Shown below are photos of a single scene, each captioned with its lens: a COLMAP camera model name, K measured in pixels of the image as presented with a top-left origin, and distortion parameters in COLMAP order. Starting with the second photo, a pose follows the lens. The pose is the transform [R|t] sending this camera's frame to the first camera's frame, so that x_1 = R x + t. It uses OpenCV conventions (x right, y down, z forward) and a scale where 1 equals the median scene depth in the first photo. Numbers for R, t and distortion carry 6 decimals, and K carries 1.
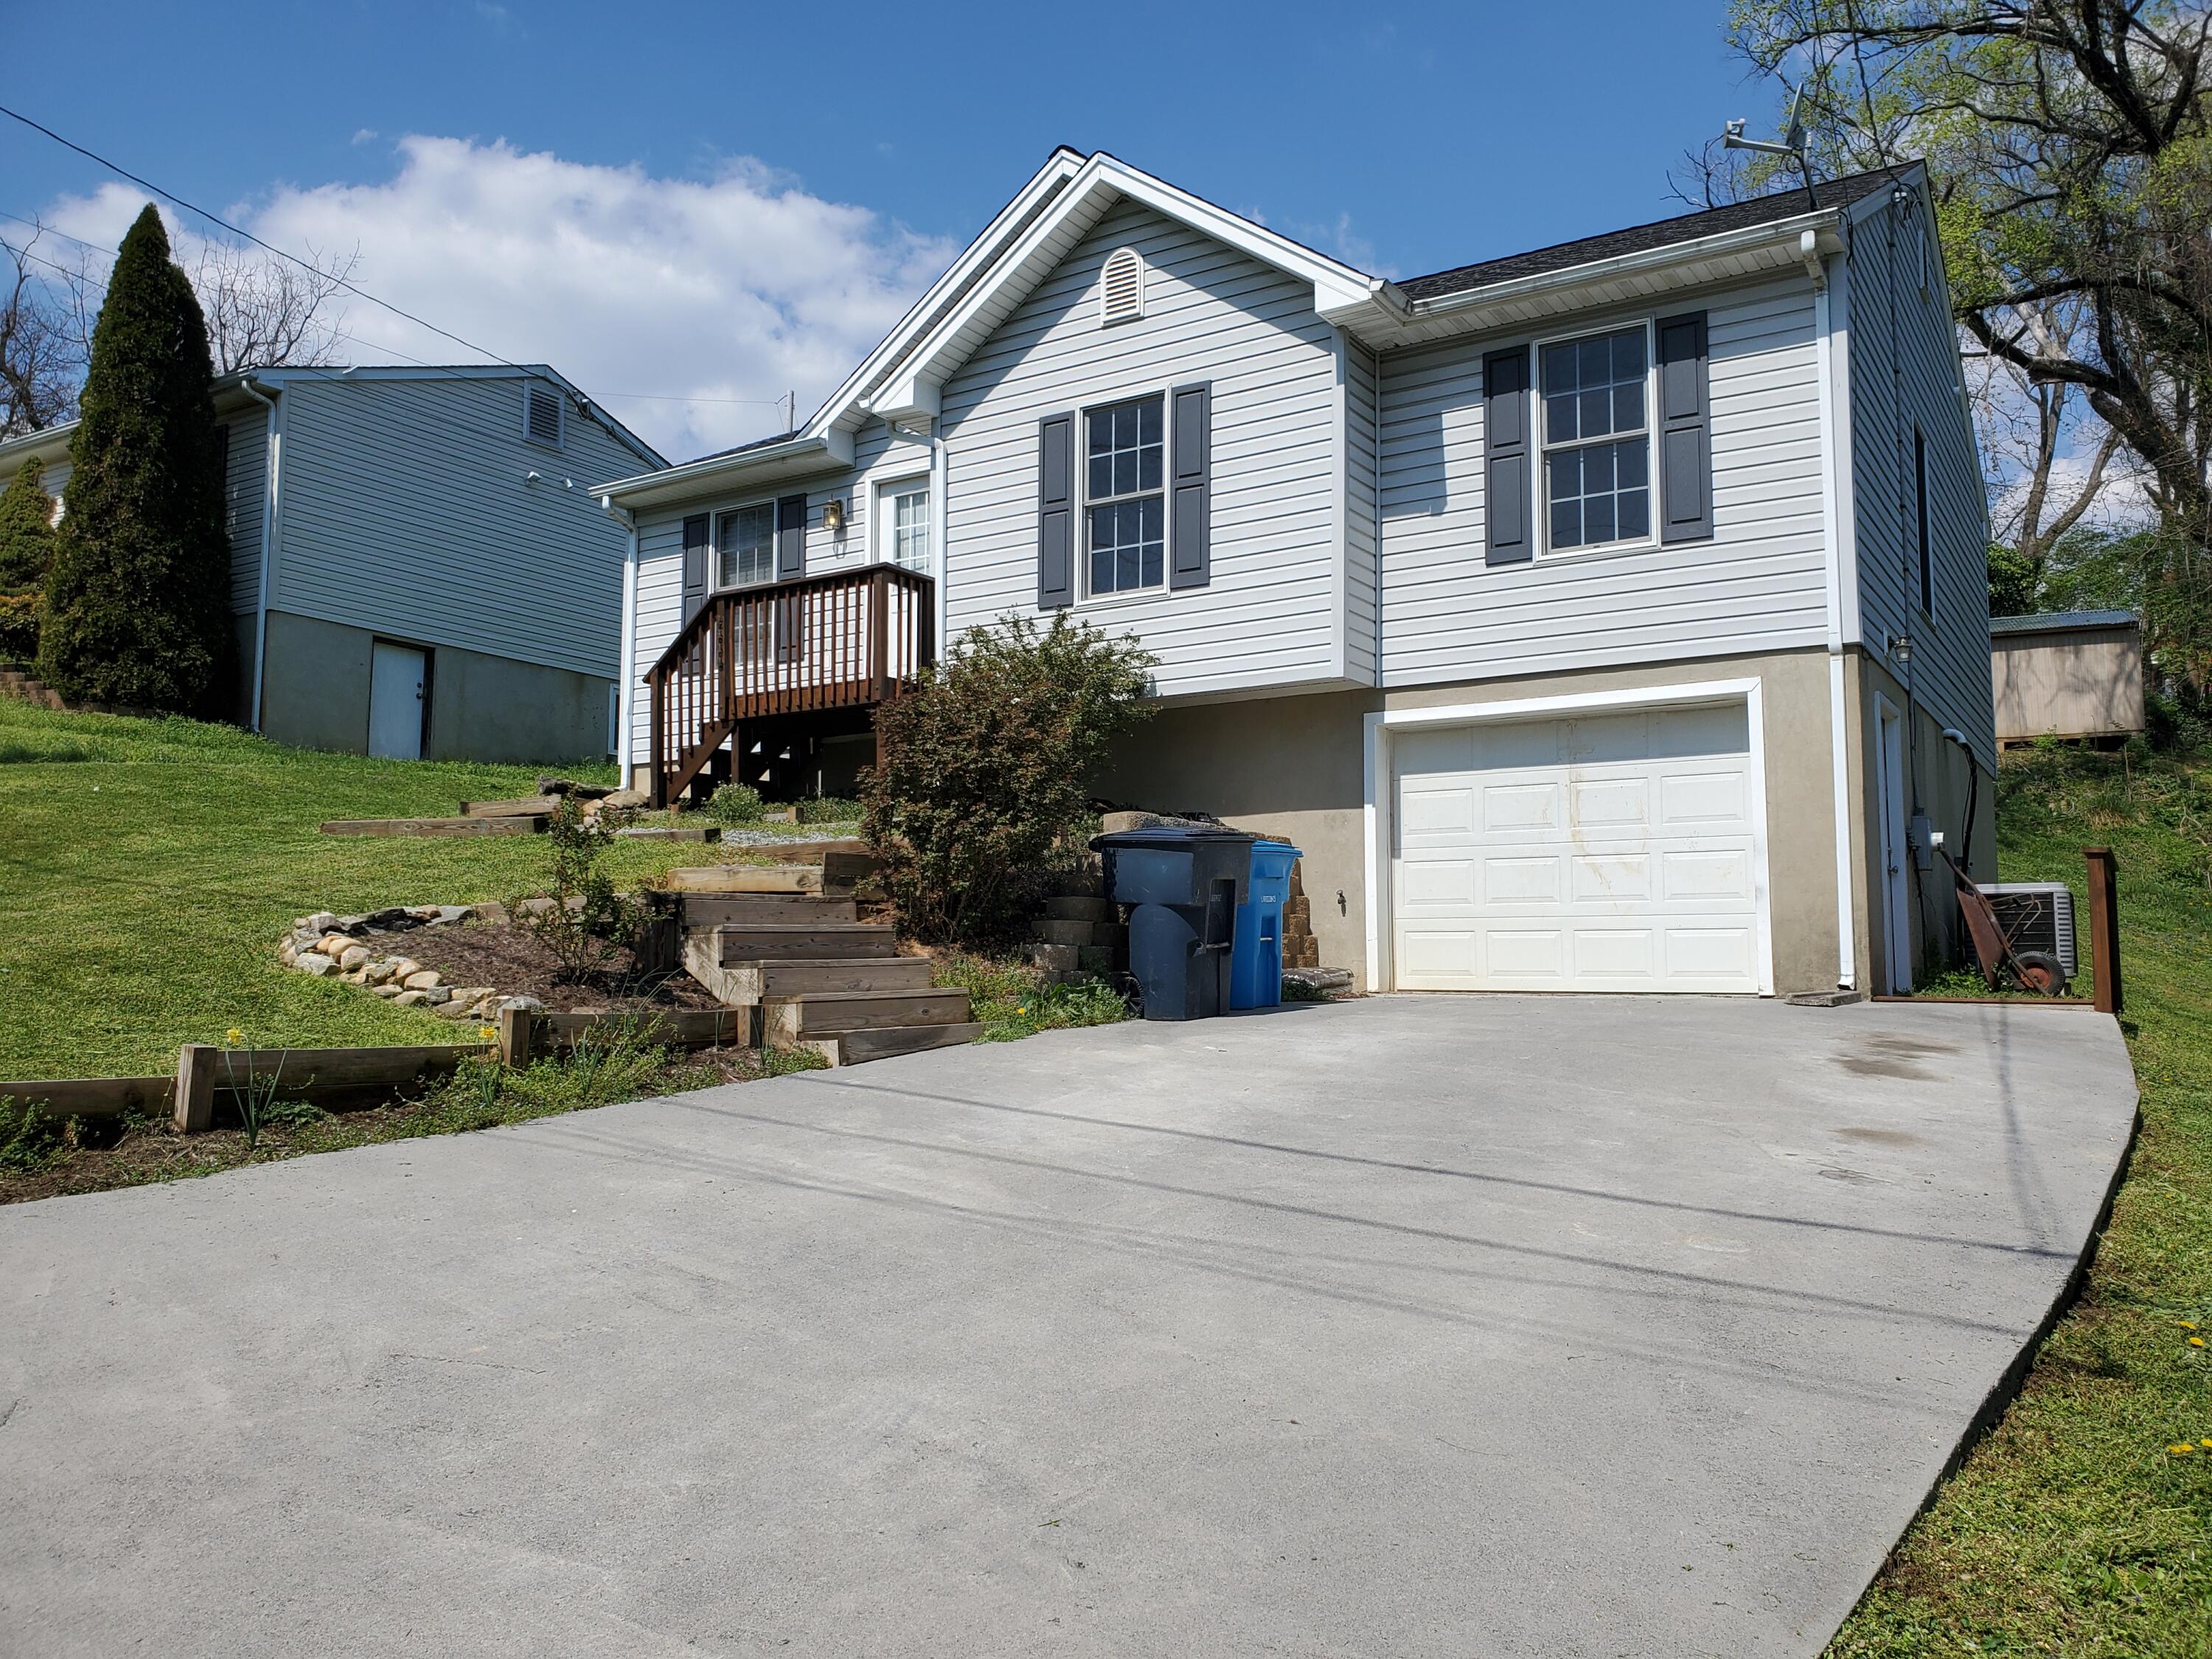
lens RADIAL K [[1695.3, 0, 1118.8], [0, 1695.3, 838.4], [0, 0, 1]] dist [0.051450, -0.043421]
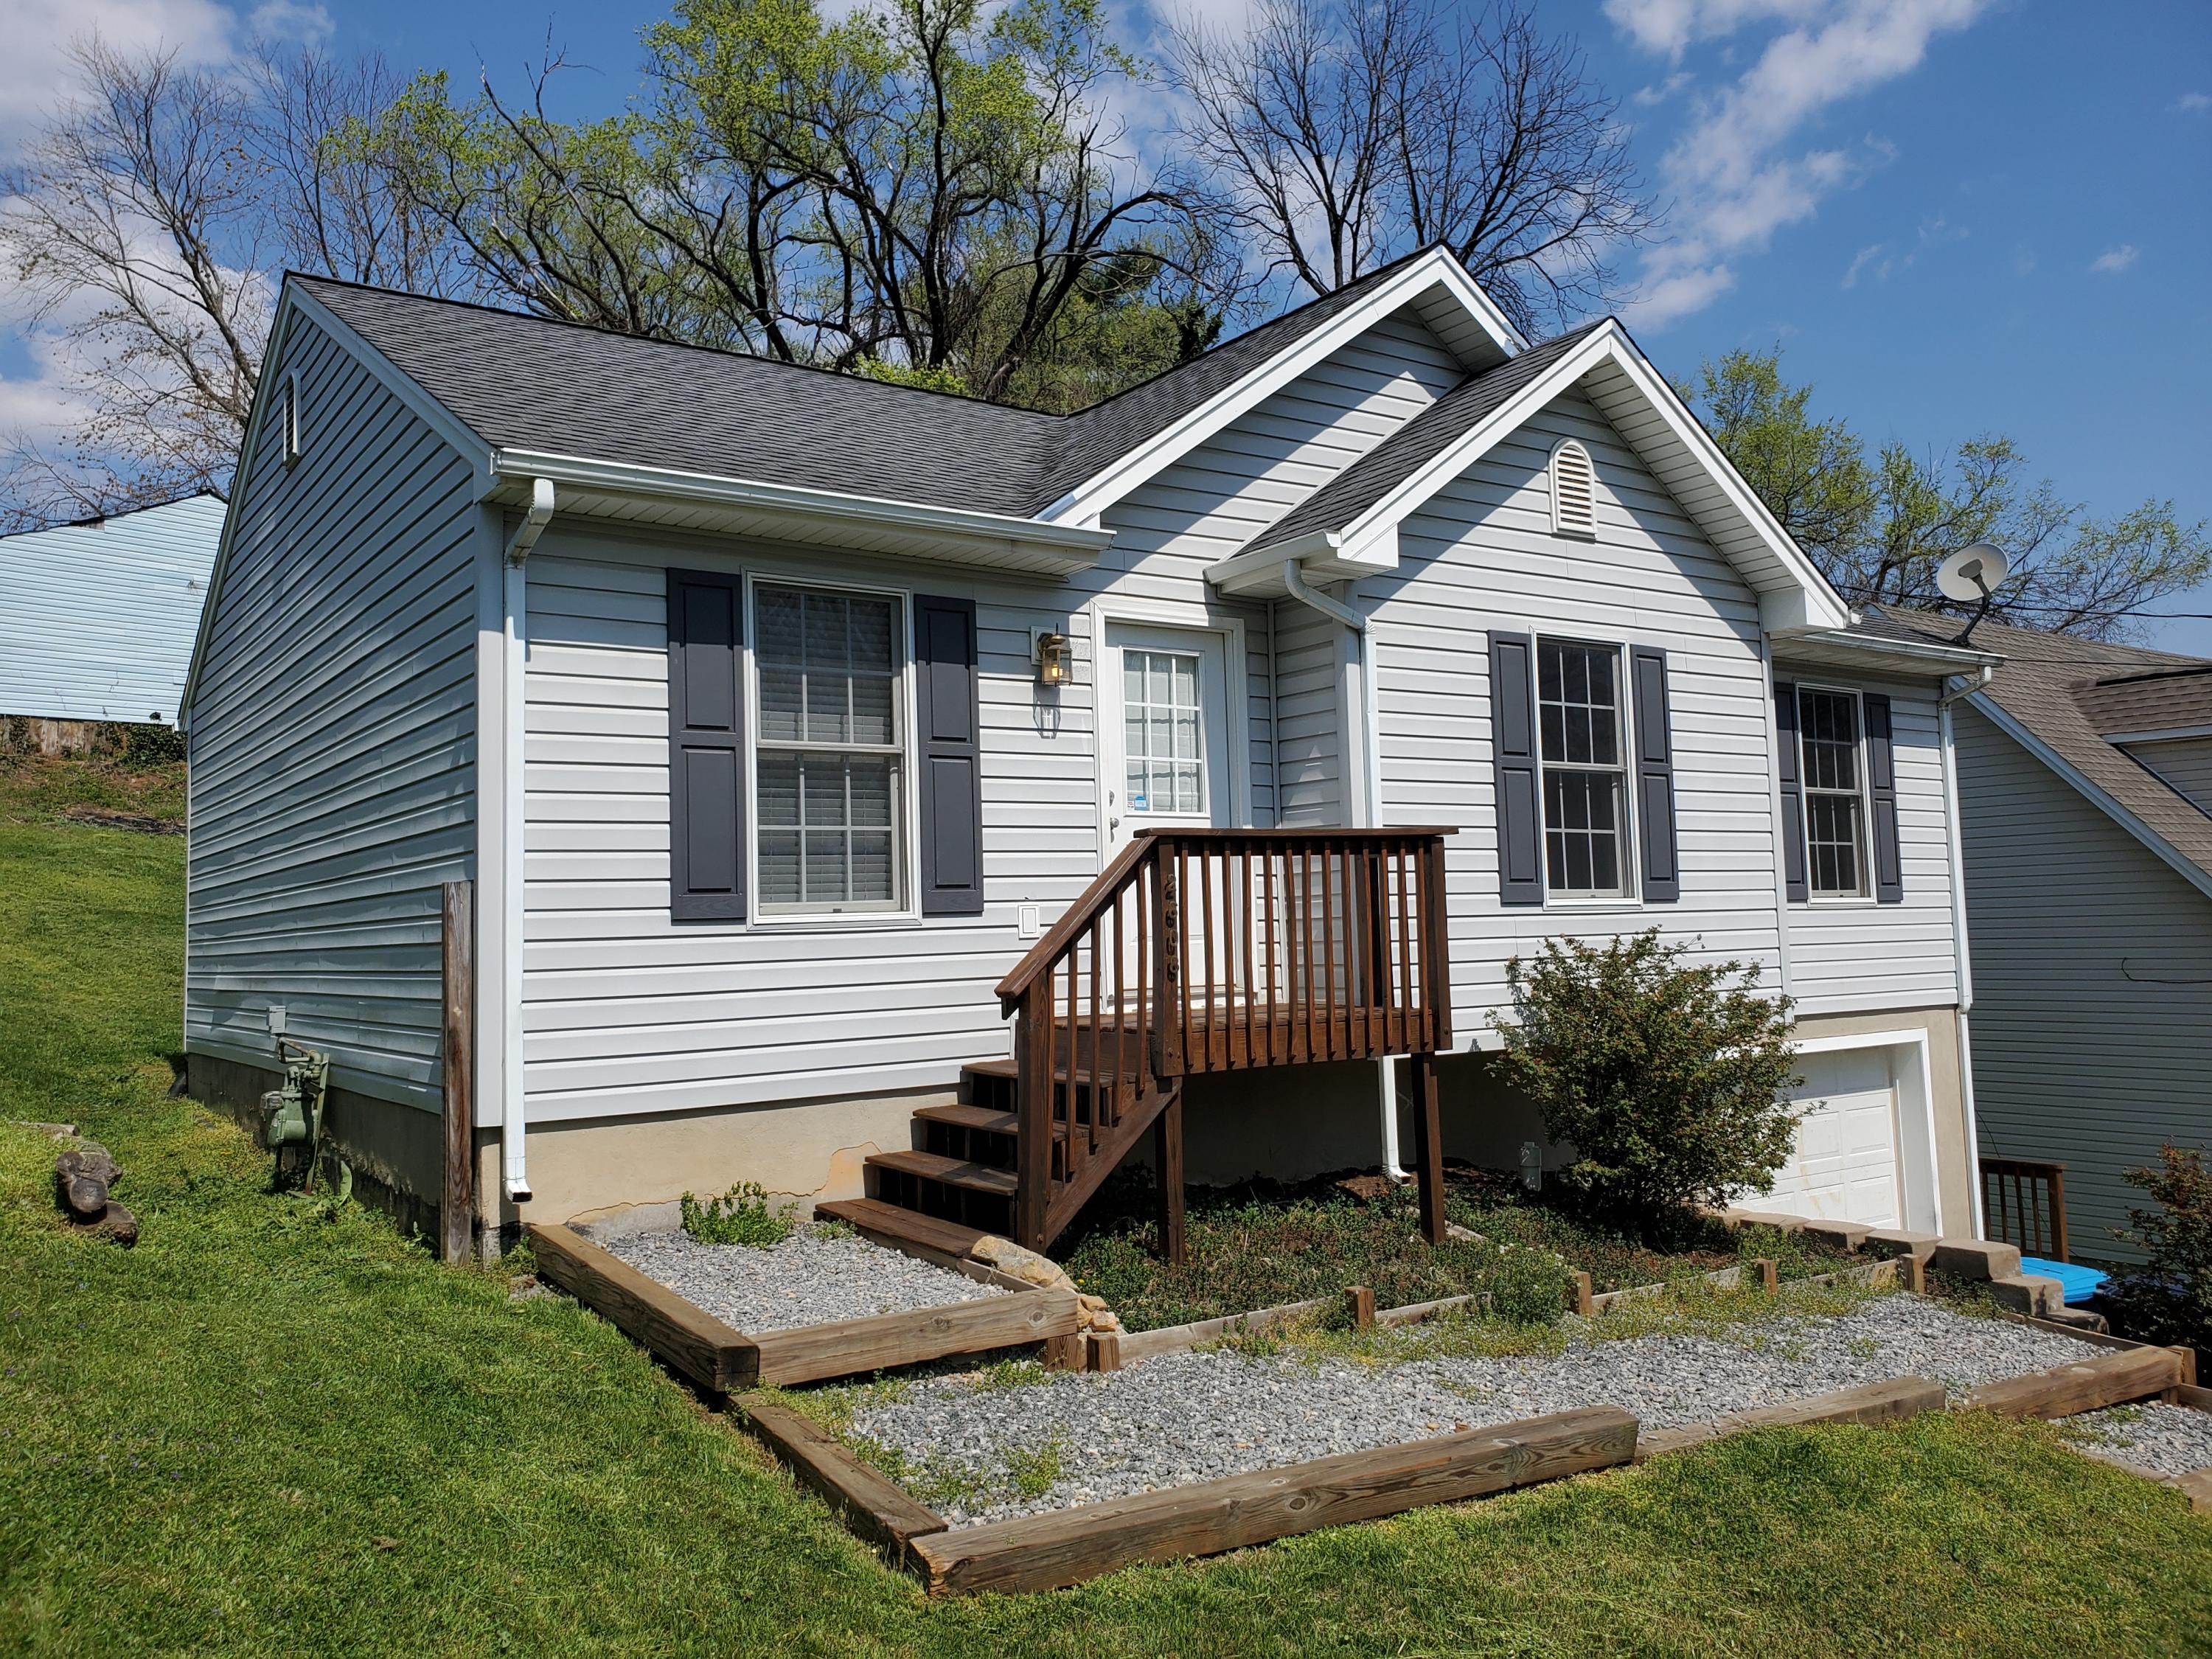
lens RADIAL K [[1695.3, 0, 1048.1], [0, 1695.3, 802.9], [0, 0, 1]] dist [0.051450, -0.043421]
pose [[0.412731, 0.058135, 0.908996, -0.804783], [-0.056141, 0.997687, -0.038316, -0.145553], [-0.909121, -0.035217, 0.415040, 0.917072]]
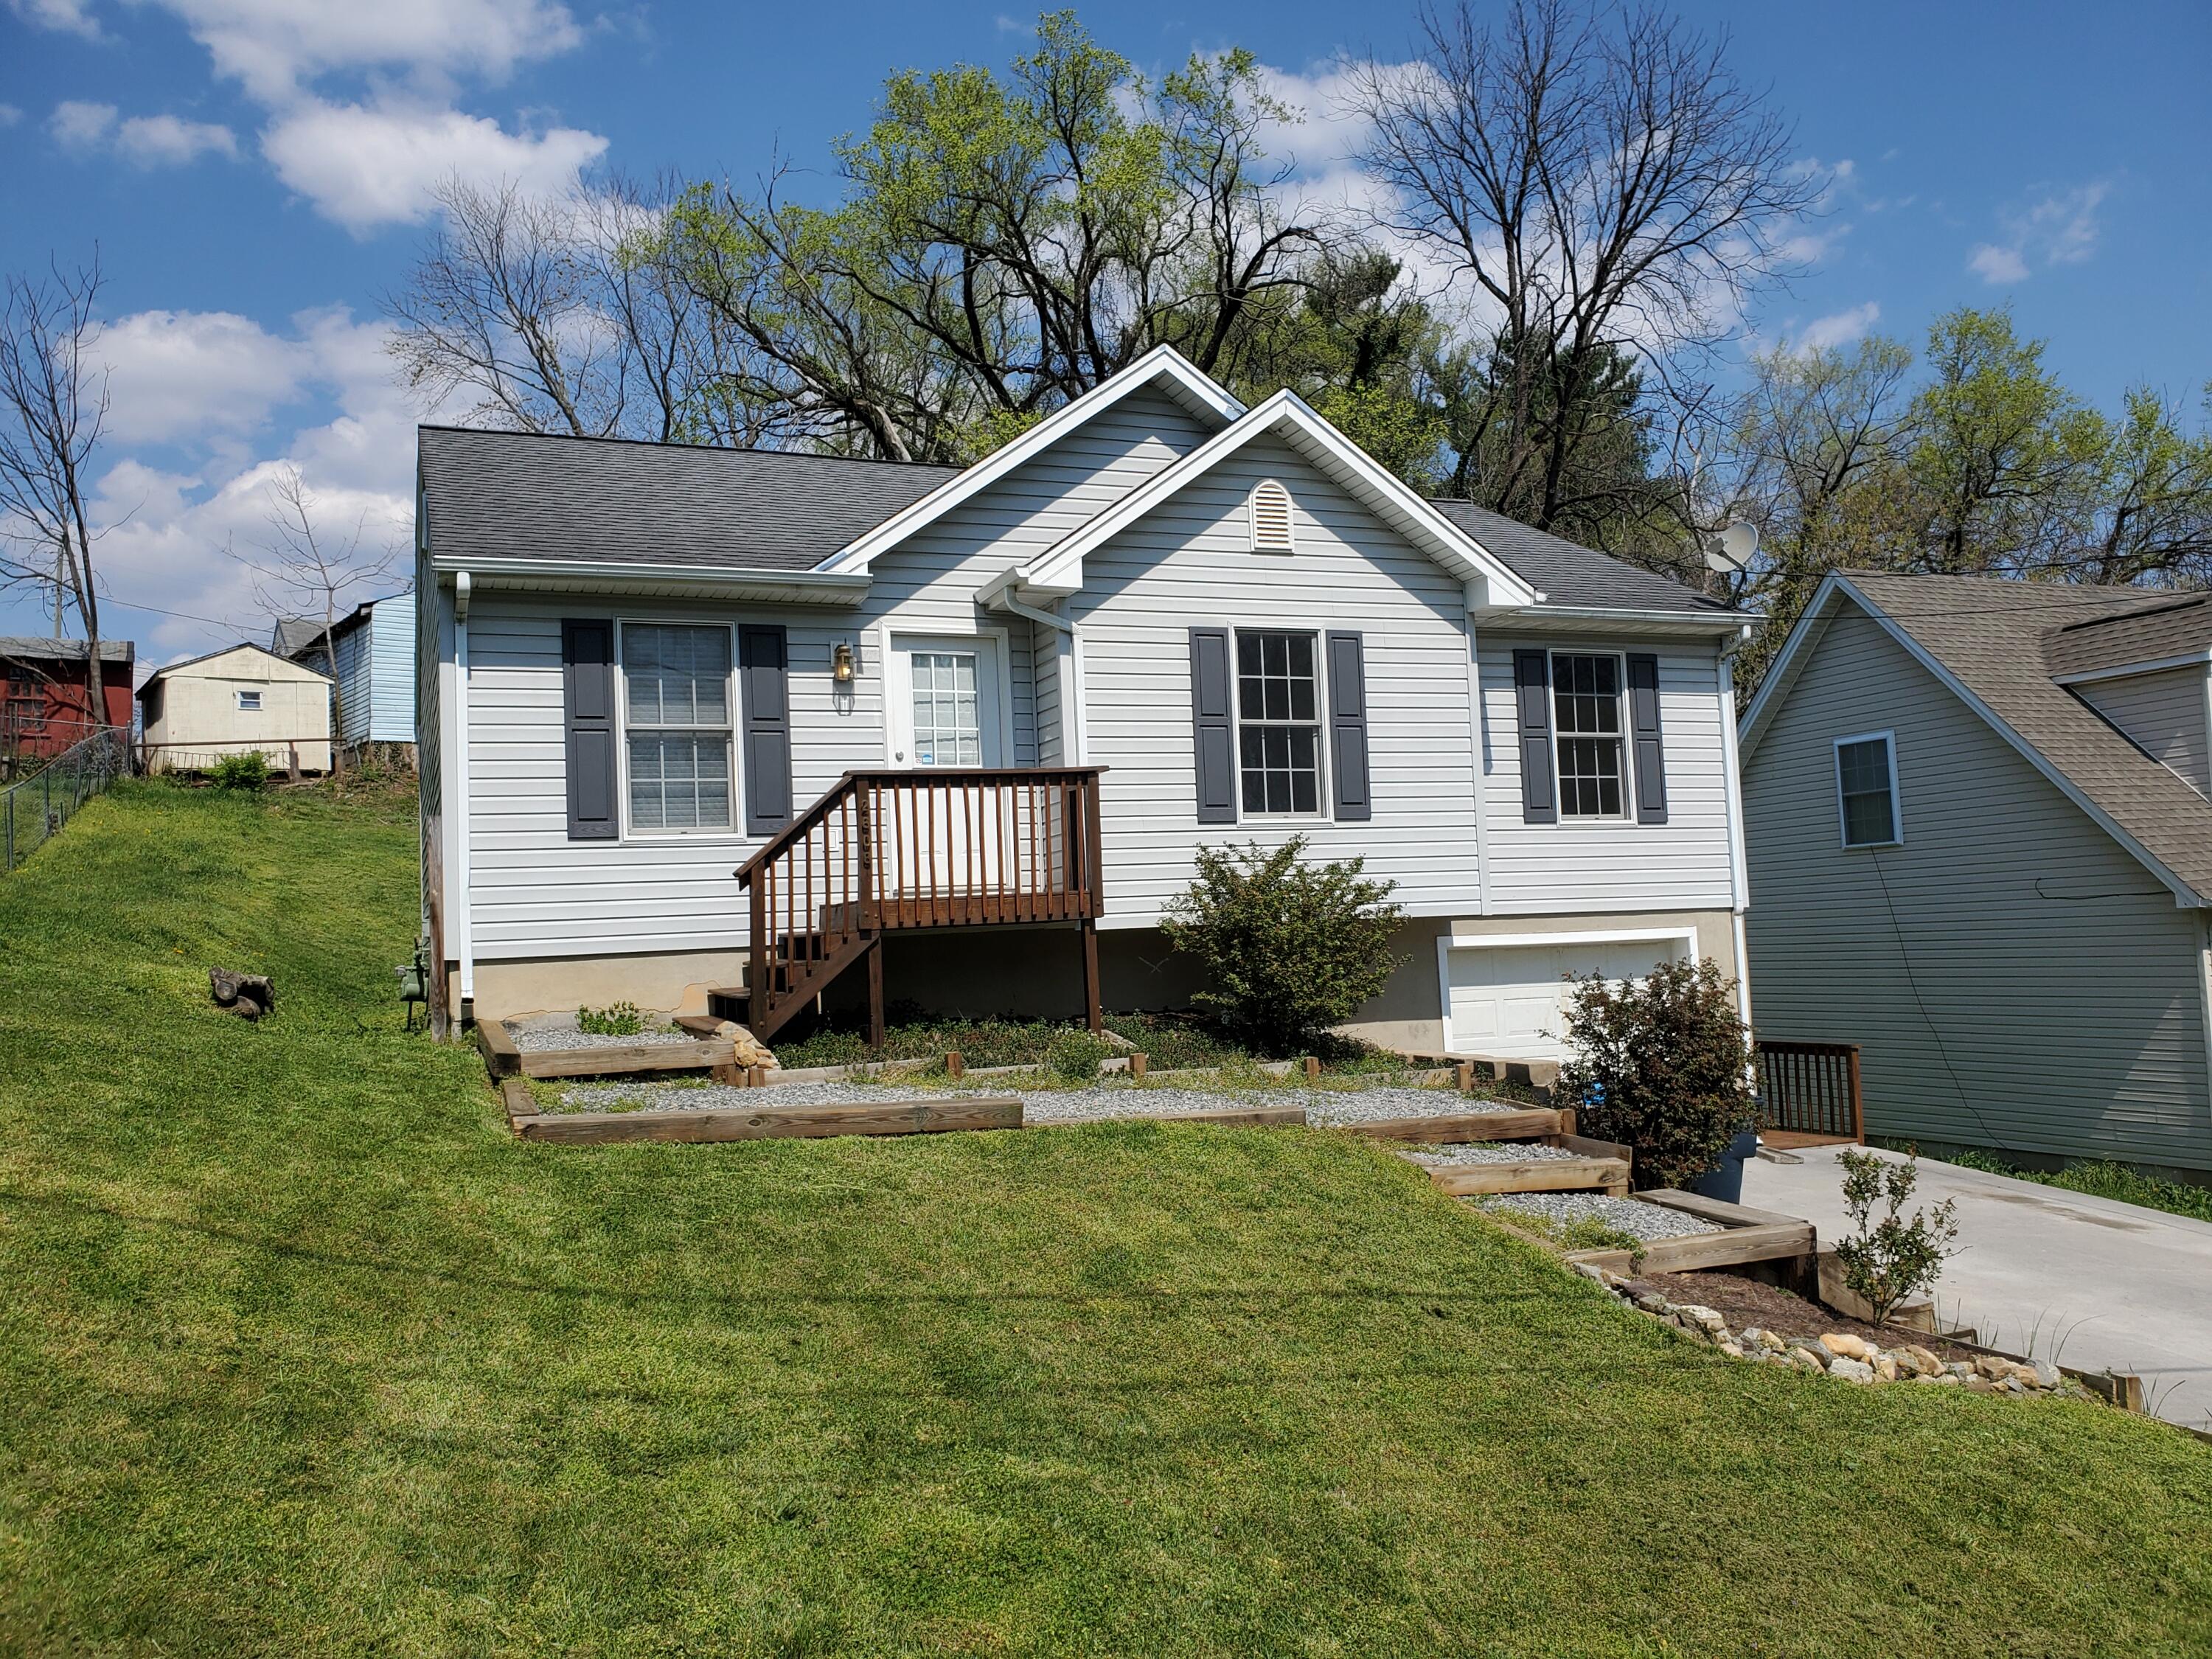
lens RADIAL K [[1695.3, 0, 1093.8], [0, 1695.3, 840.9], [0, 0, 1]] dist [0.051450, -0.043421]
pose [[0.592477, 0.023471, 0.805246, -0.910119], [-0.030104, 0.999522, -0.006983, -0.121172], [-0.805025, -0.020104, 0.592900, 0.486383]]
